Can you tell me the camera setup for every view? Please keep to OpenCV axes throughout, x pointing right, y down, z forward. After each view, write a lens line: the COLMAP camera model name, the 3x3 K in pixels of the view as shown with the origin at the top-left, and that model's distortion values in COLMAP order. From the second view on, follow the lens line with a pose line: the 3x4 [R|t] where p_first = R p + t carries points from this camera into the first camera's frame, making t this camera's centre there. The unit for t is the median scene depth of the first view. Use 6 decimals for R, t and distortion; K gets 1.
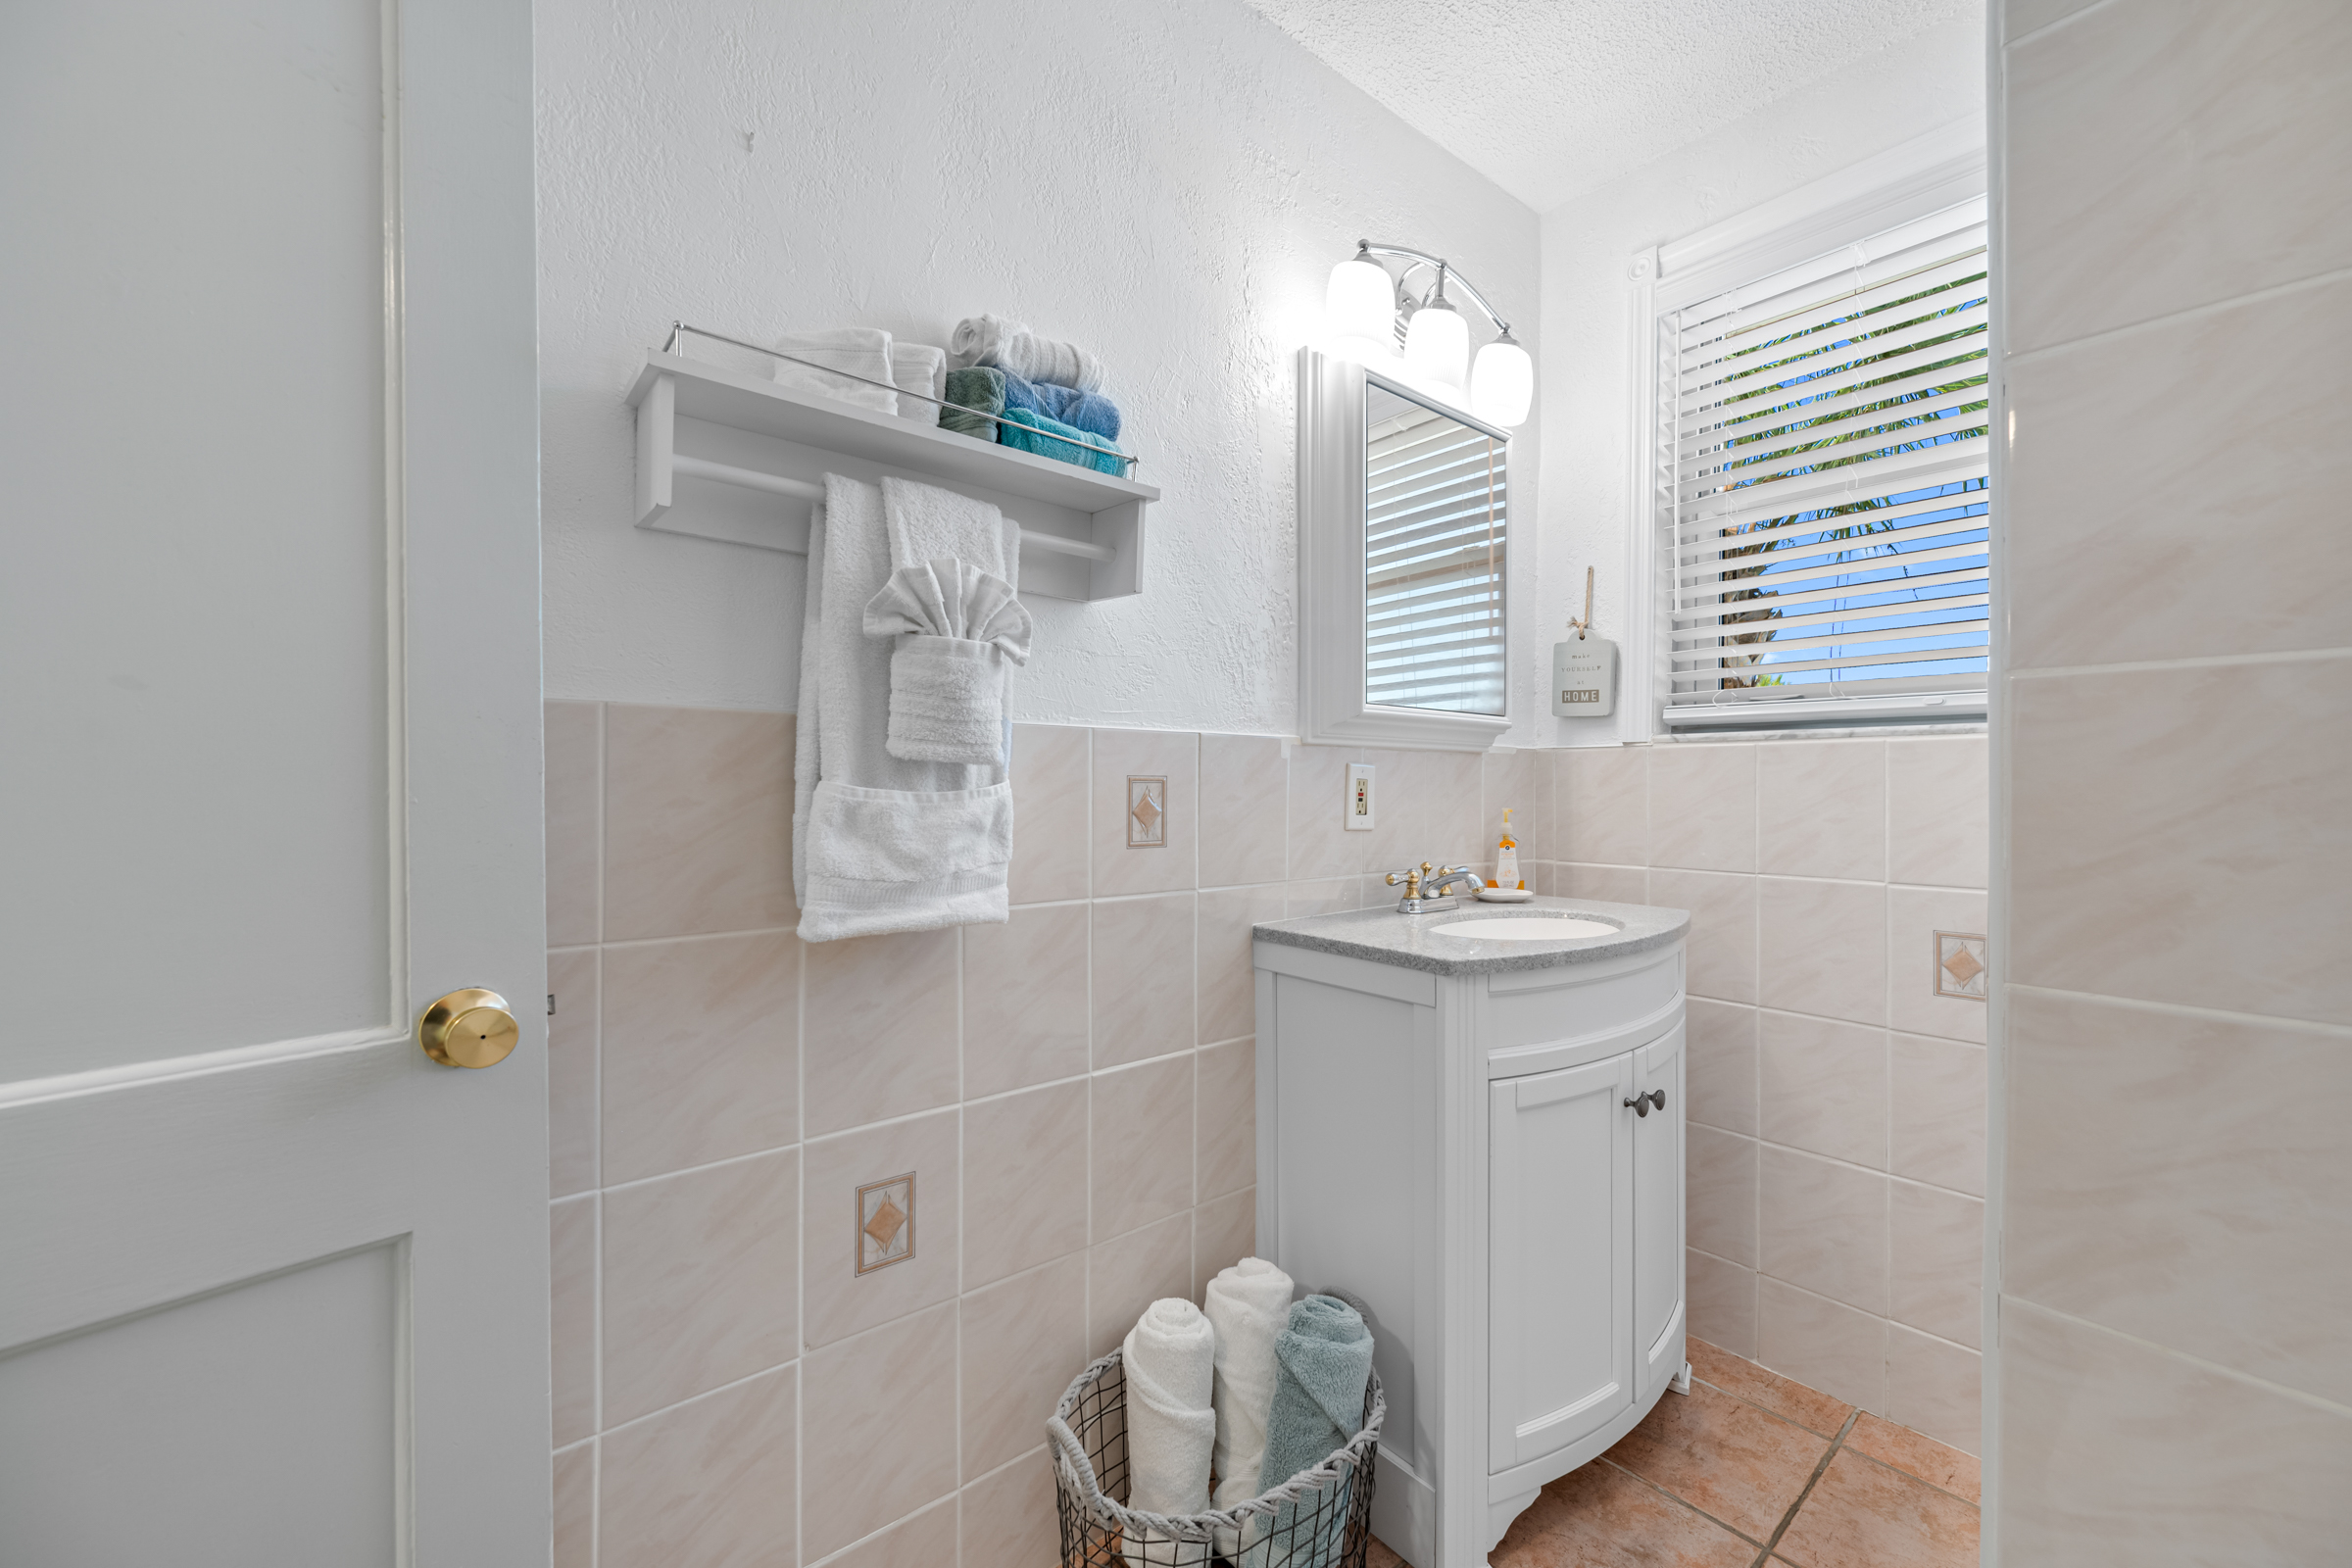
lens RADIAL K [[922.6, 0, 1174.7], [0, 922.6, 763.8], [0, 0, 1]] dist [-0.000179, -0.000053]
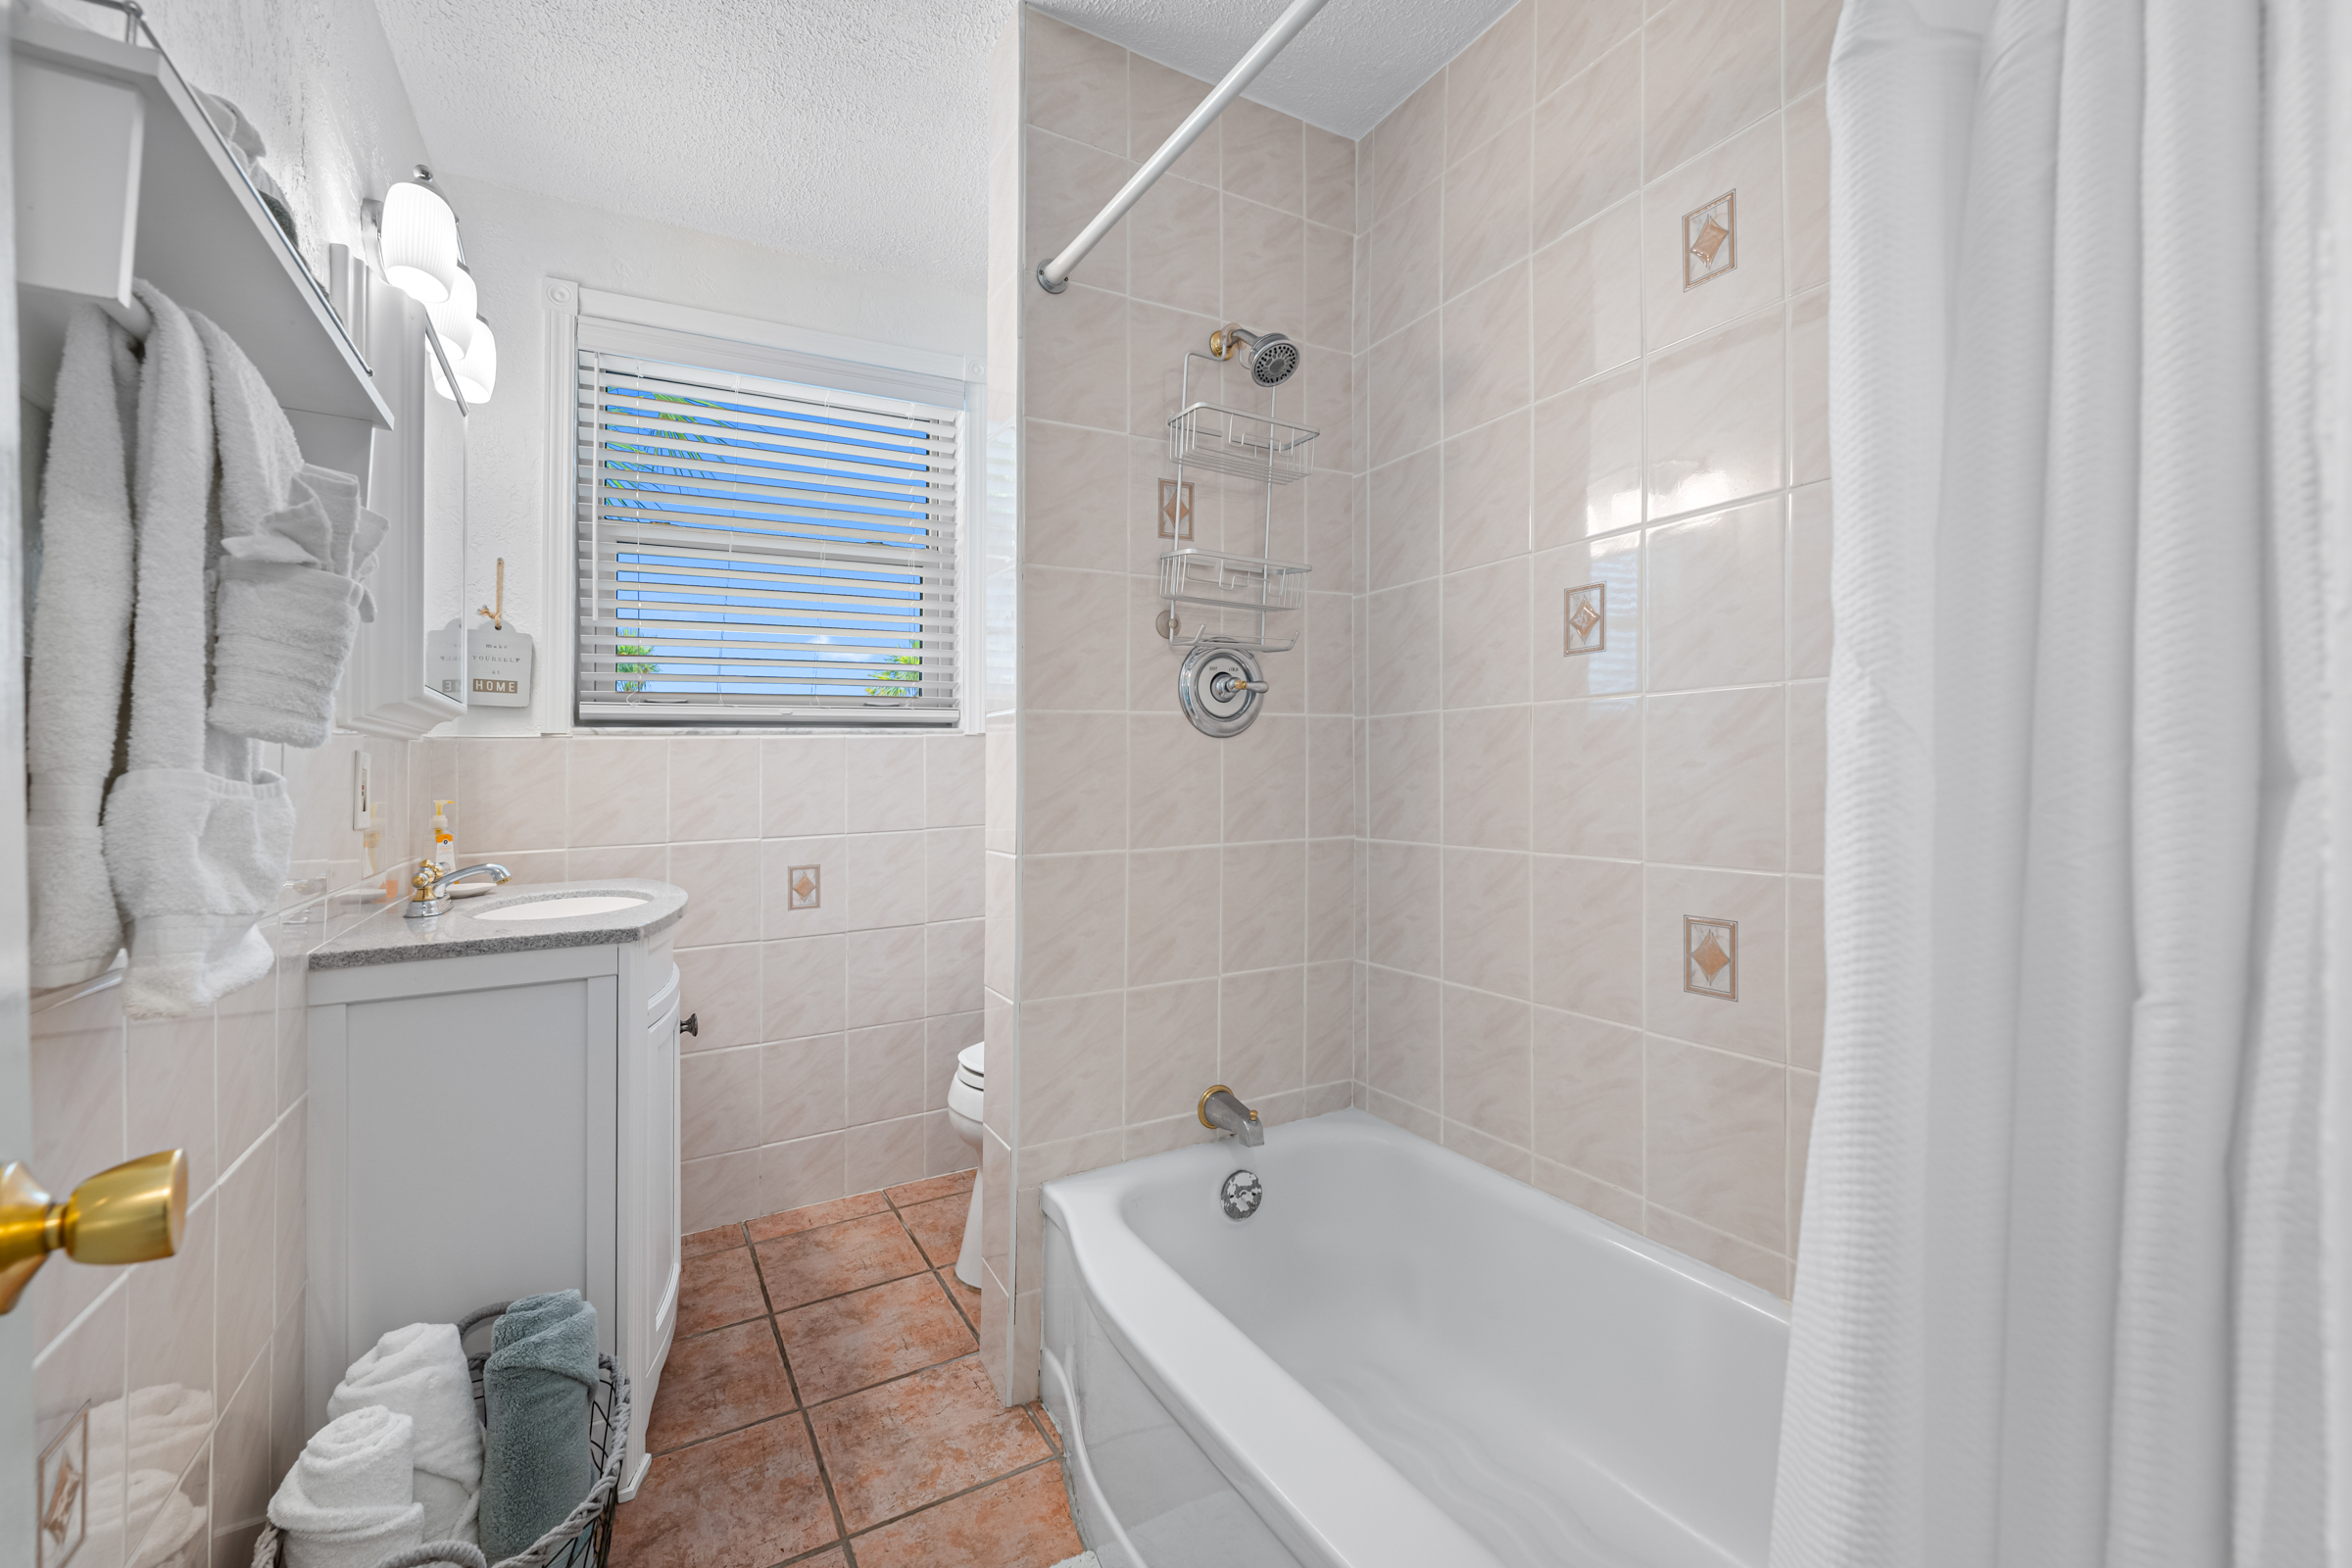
lens RADIAL K [[967.9, 0, 1141.7], [0, 967.9, 757.6], [0, 0, 1]] dist [-0.001256, -0.000103]
pose [[0.202723, 0.001578, 0.979235, -0.584032], [-0.000834, 0.999999, -0.001439, 0.007306], [-0.979236, -0.000525, 0.202724, 0.130107]]
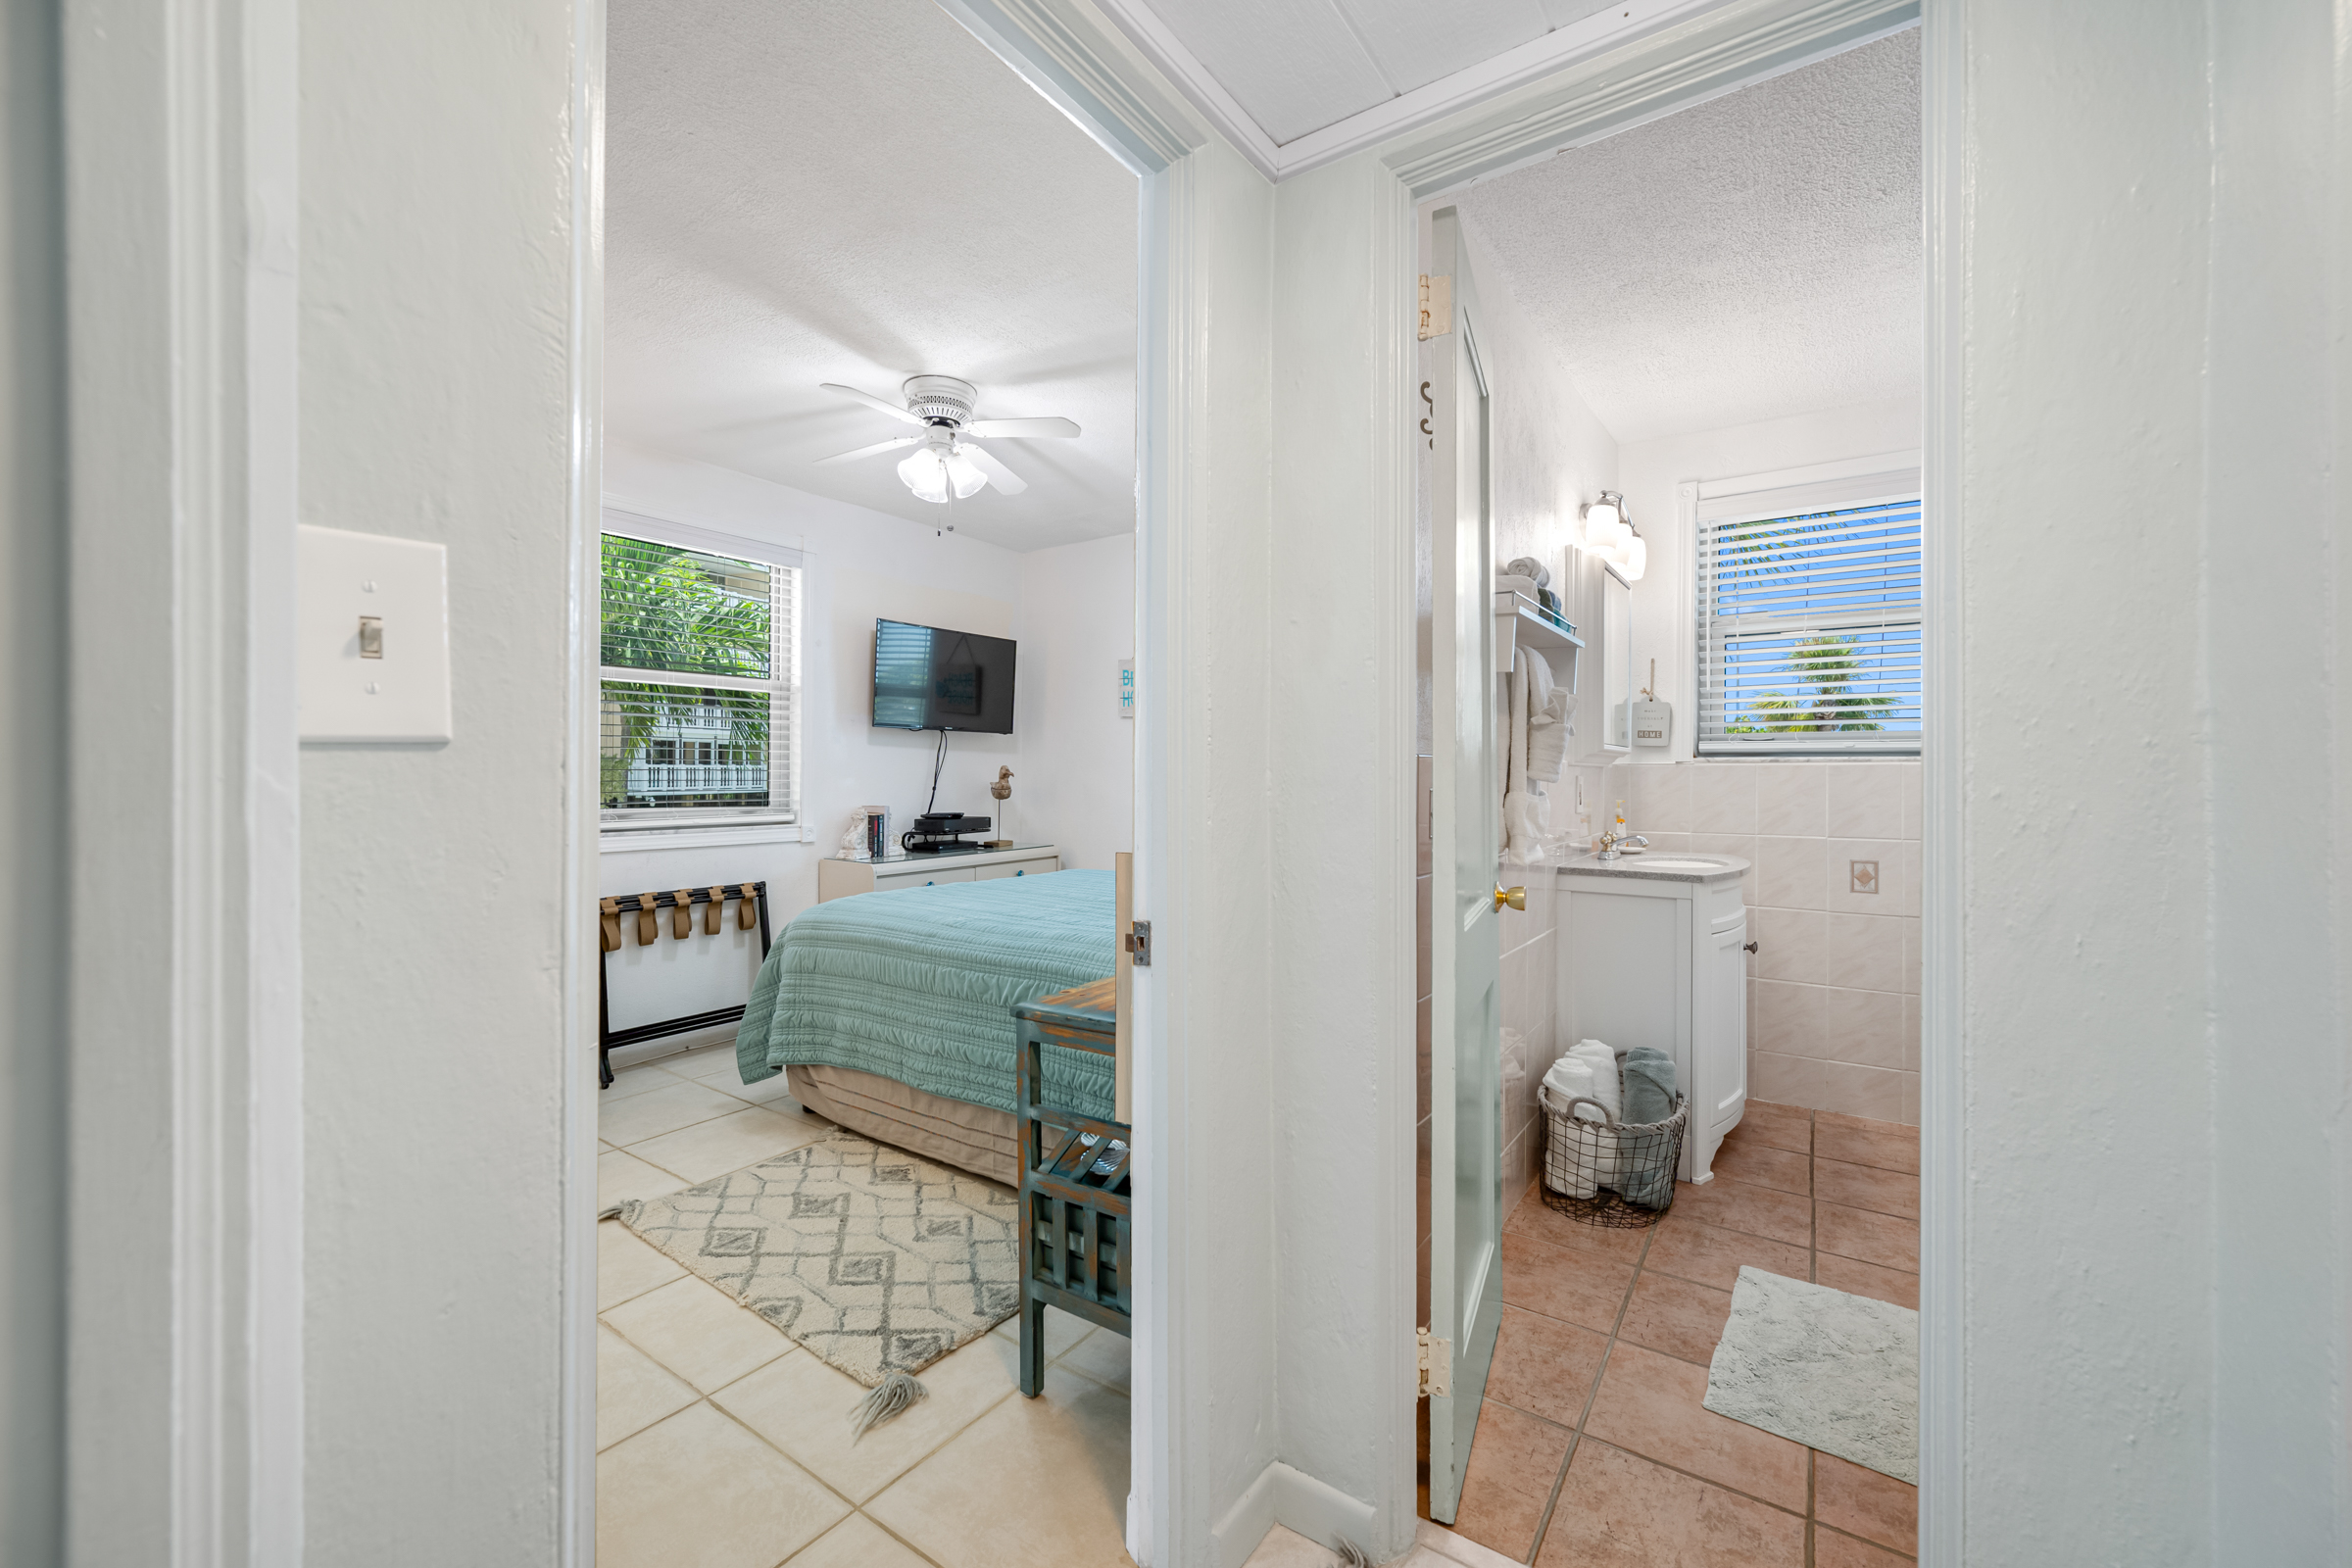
lens RADIAL K [[929.0, 0, 1186.5], [0, 929.0, 743.8], [0, 0, 1]] dist [0.000661, -0.000168]
pose [[0.965551, 0.008201, 0.260083, -1.094575], [-0.005830, 0.999934, -0.009889, -0.043126], [-0.260147, 0.008032, 0.965536, -0.574180]]
